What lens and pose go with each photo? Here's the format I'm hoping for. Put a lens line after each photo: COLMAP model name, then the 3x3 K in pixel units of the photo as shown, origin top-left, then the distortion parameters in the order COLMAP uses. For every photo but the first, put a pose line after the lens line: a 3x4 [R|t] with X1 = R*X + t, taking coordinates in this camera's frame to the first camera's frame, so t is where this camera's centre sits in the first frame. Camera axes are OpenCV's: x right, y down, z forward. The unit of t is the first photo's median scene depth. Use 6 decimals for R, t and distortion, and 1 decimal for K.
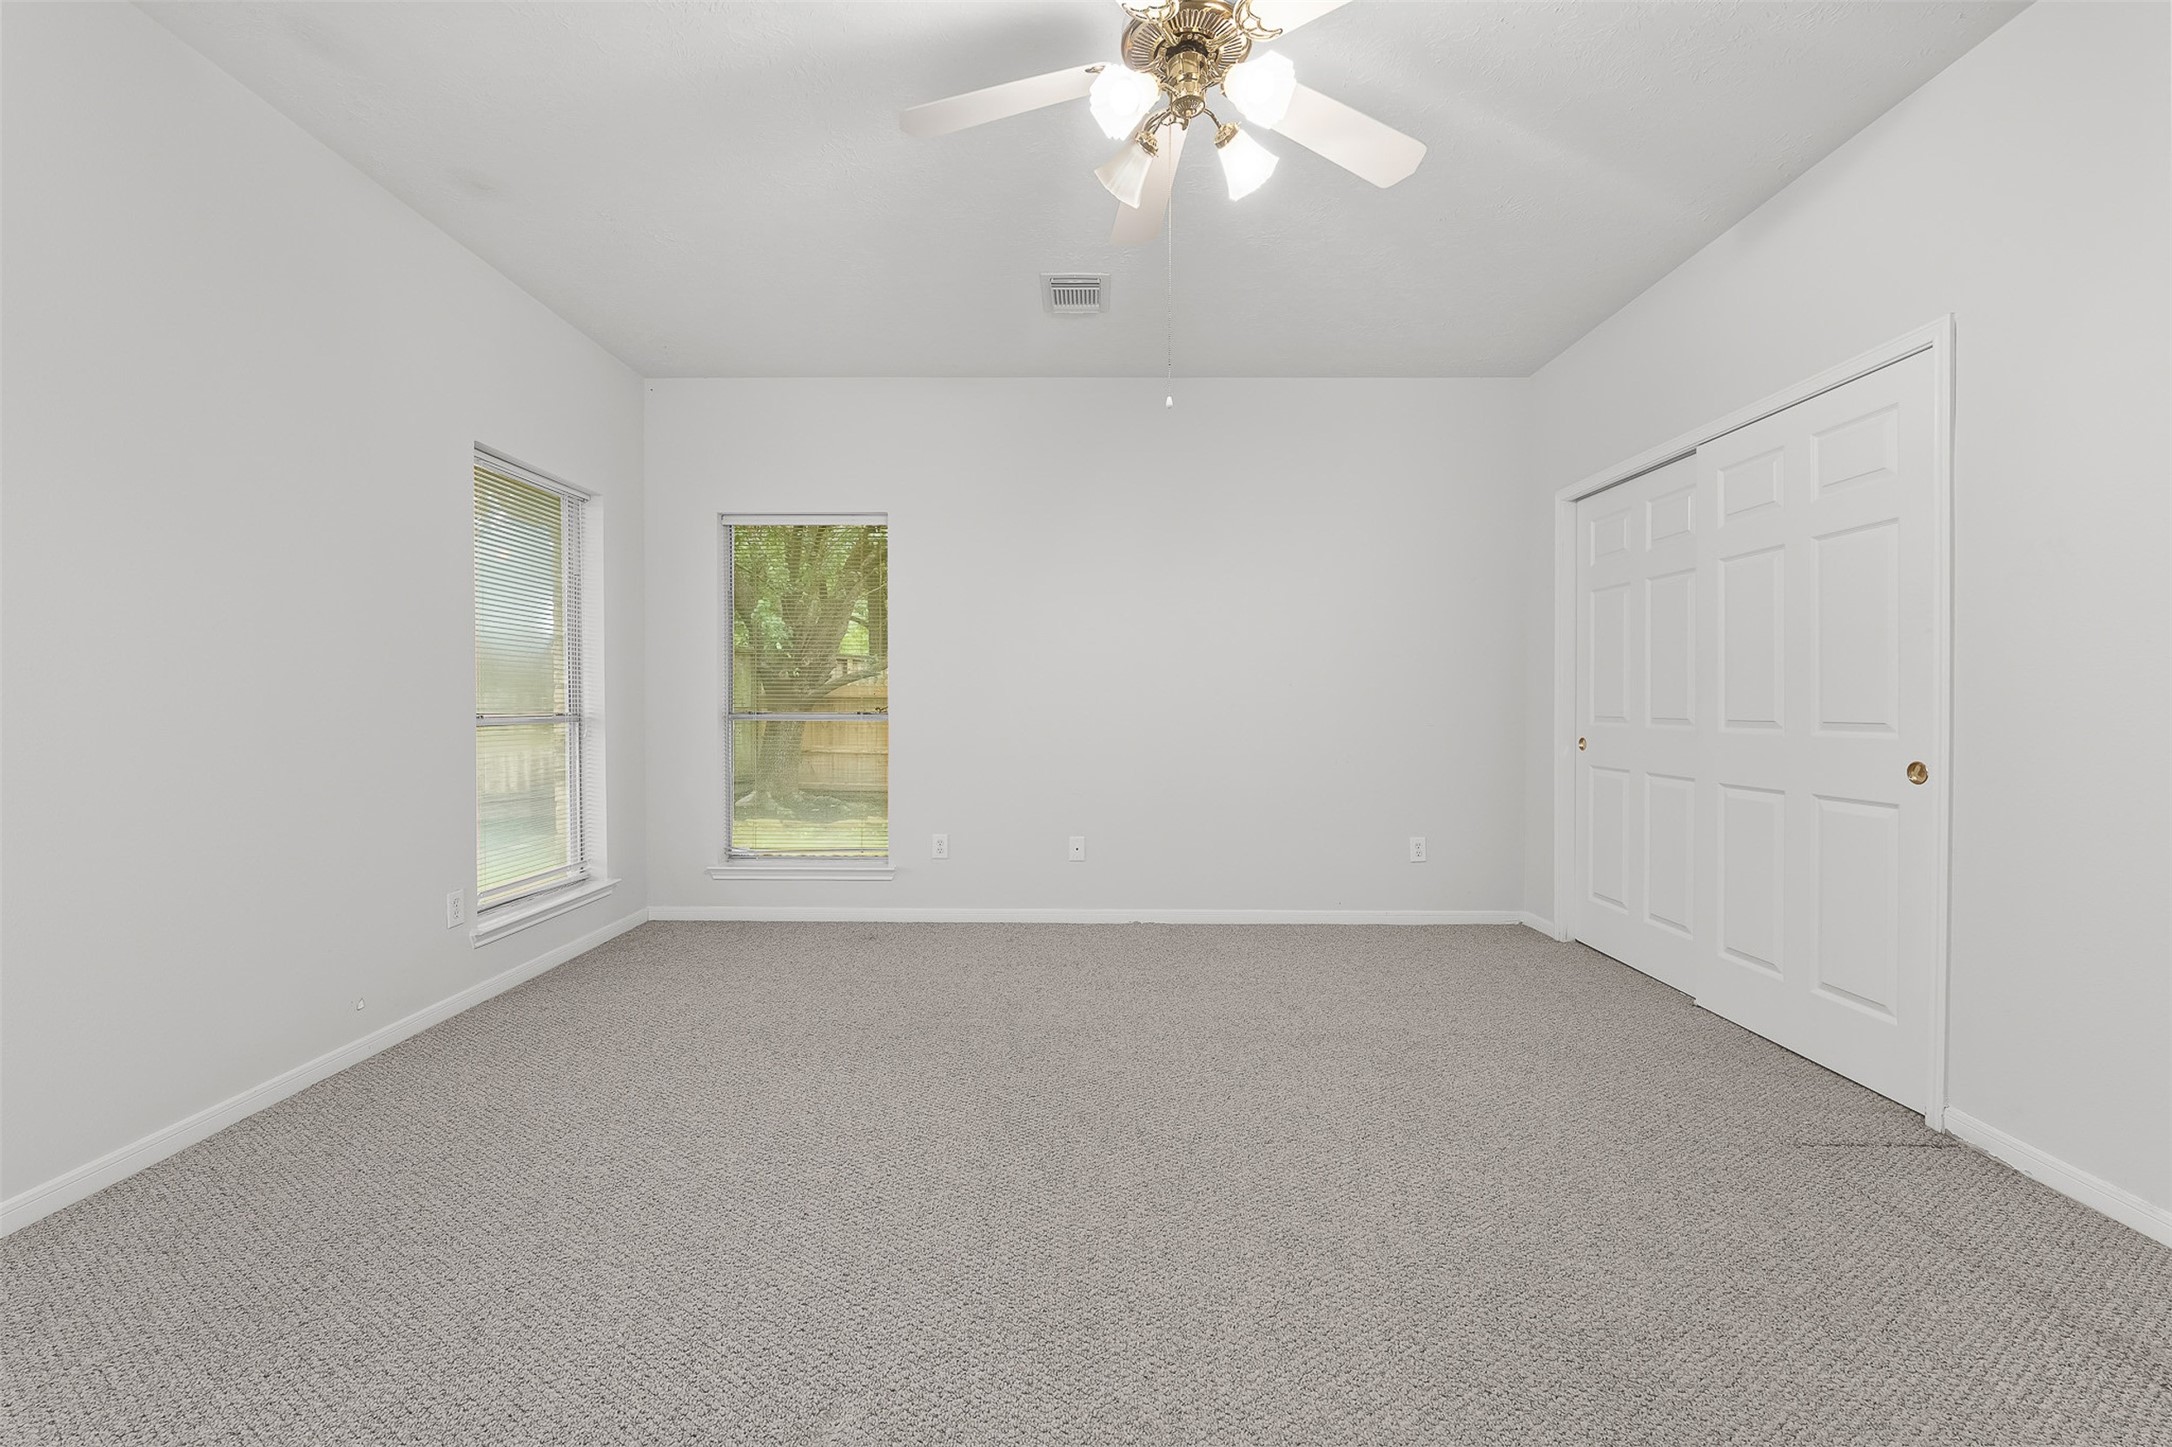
lens RADIAL K [[894.6, 0, 1083.4], [0, 894.6, 709.1], [0, 0, 1]] dist [-0.004842, -0.000127]
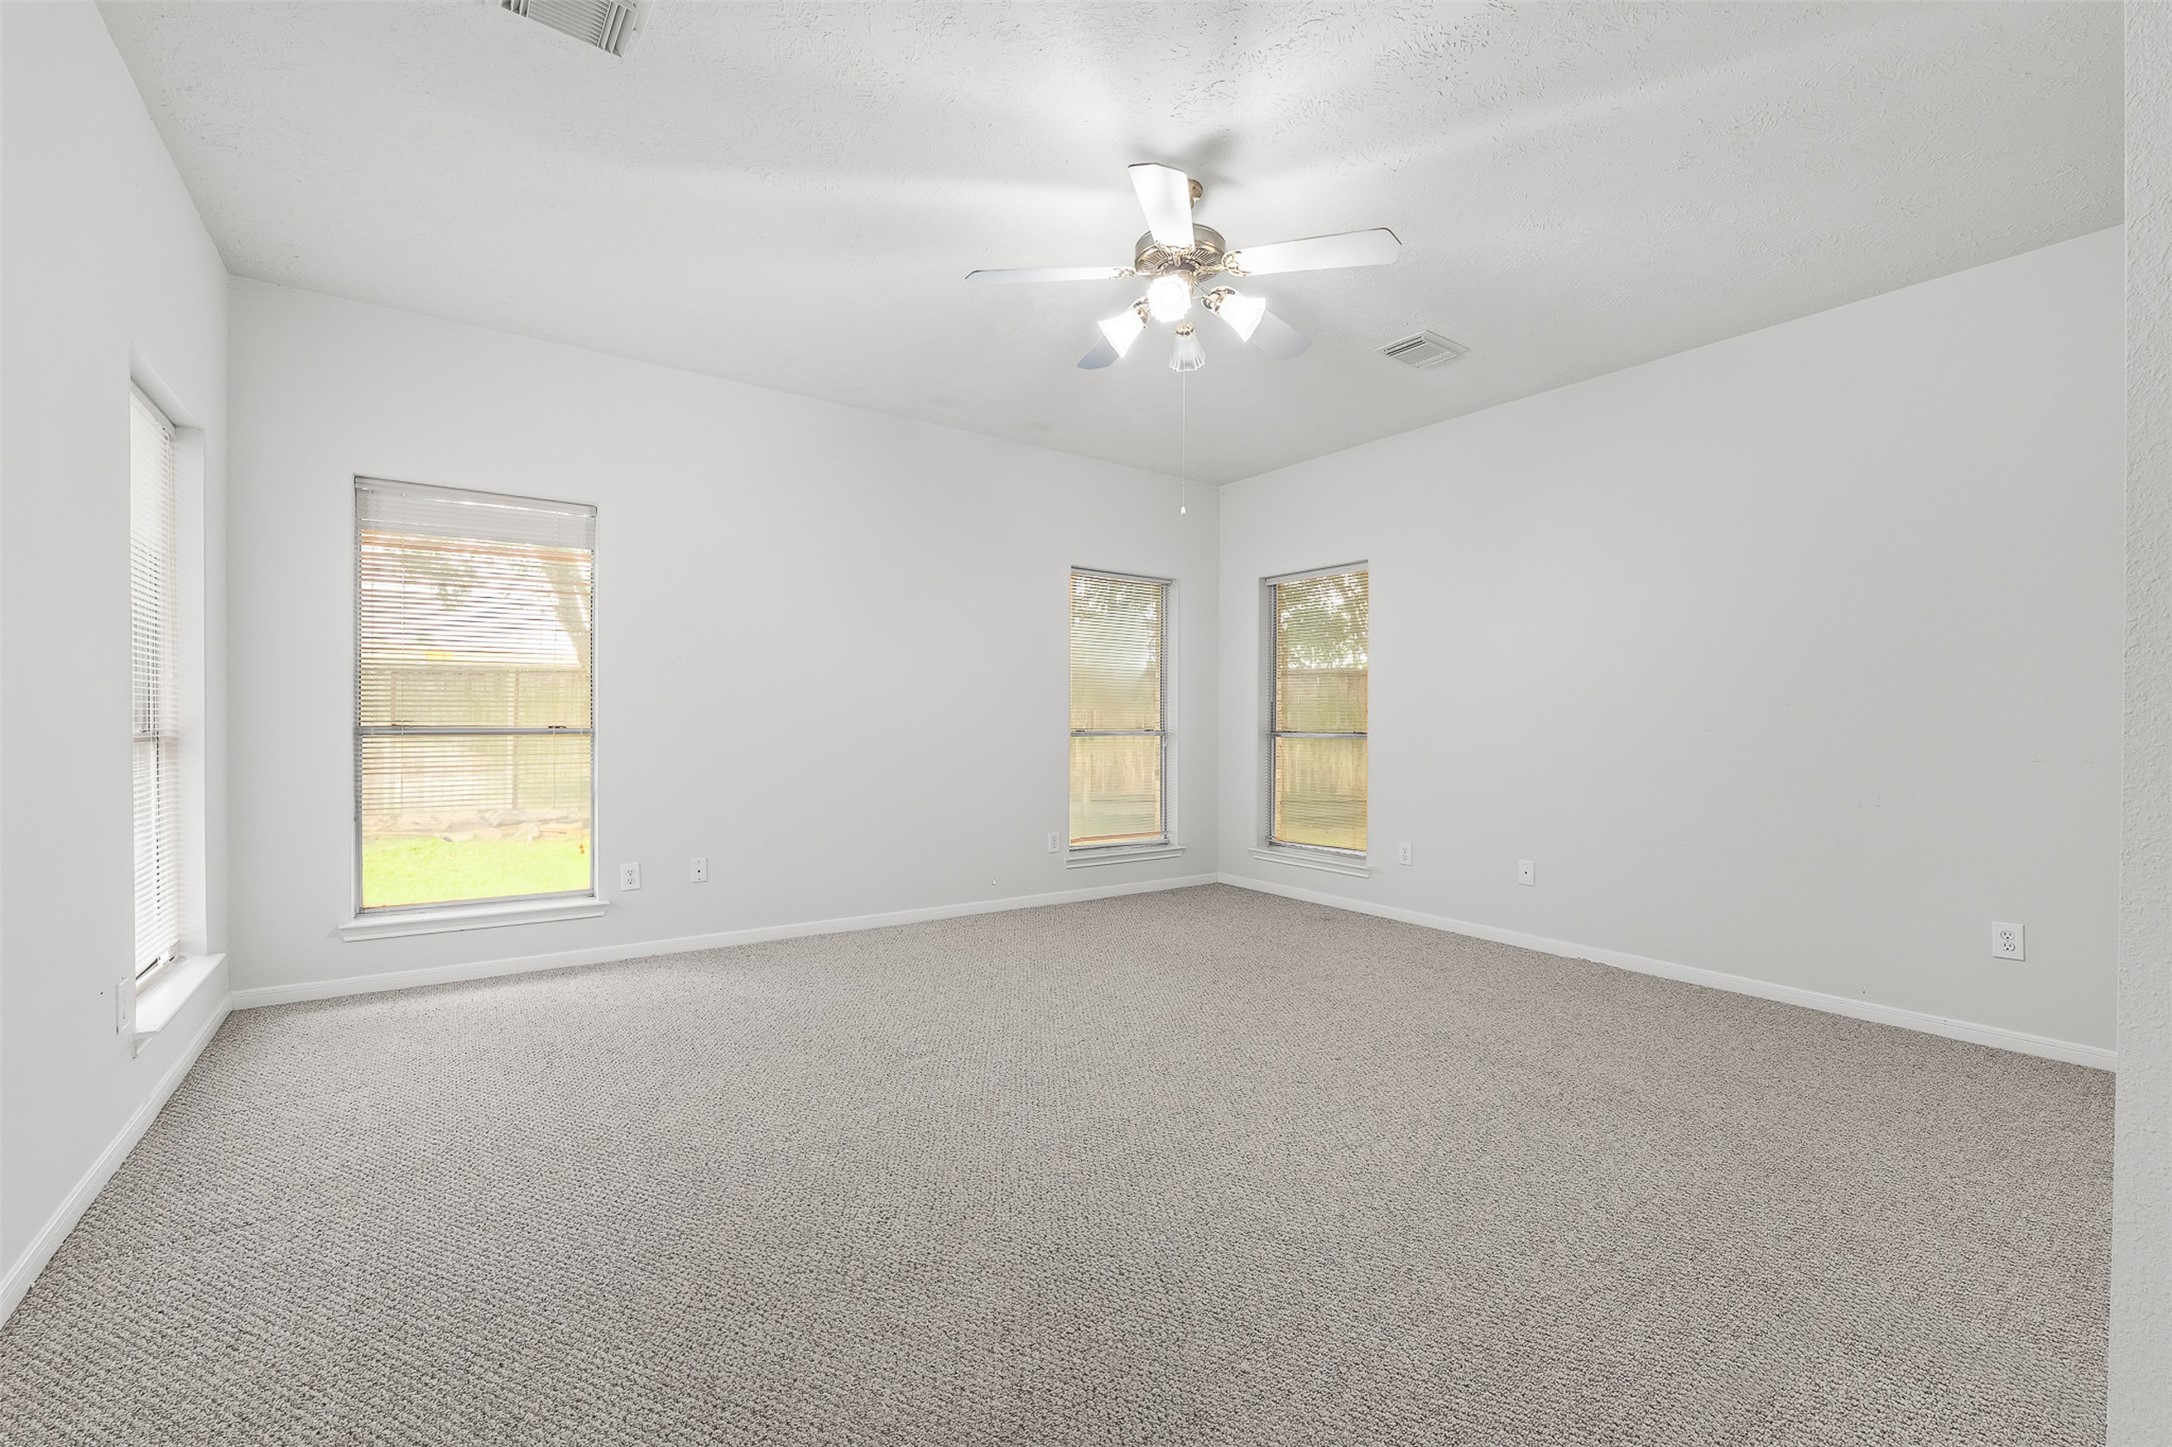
lens RADIAL K [[920.5, 0, 1086.0], [0, 920.5, 723.5], [0, 0, 1]] dist [-0.001652, -0.000153]
pose [[0.581505, 0.003710, -0.813534, 0.582195], [-0.013109, 0.999903, -0.004811, 0.003360], [0.813437, 0.013462, 0.581497, 0.014920]]
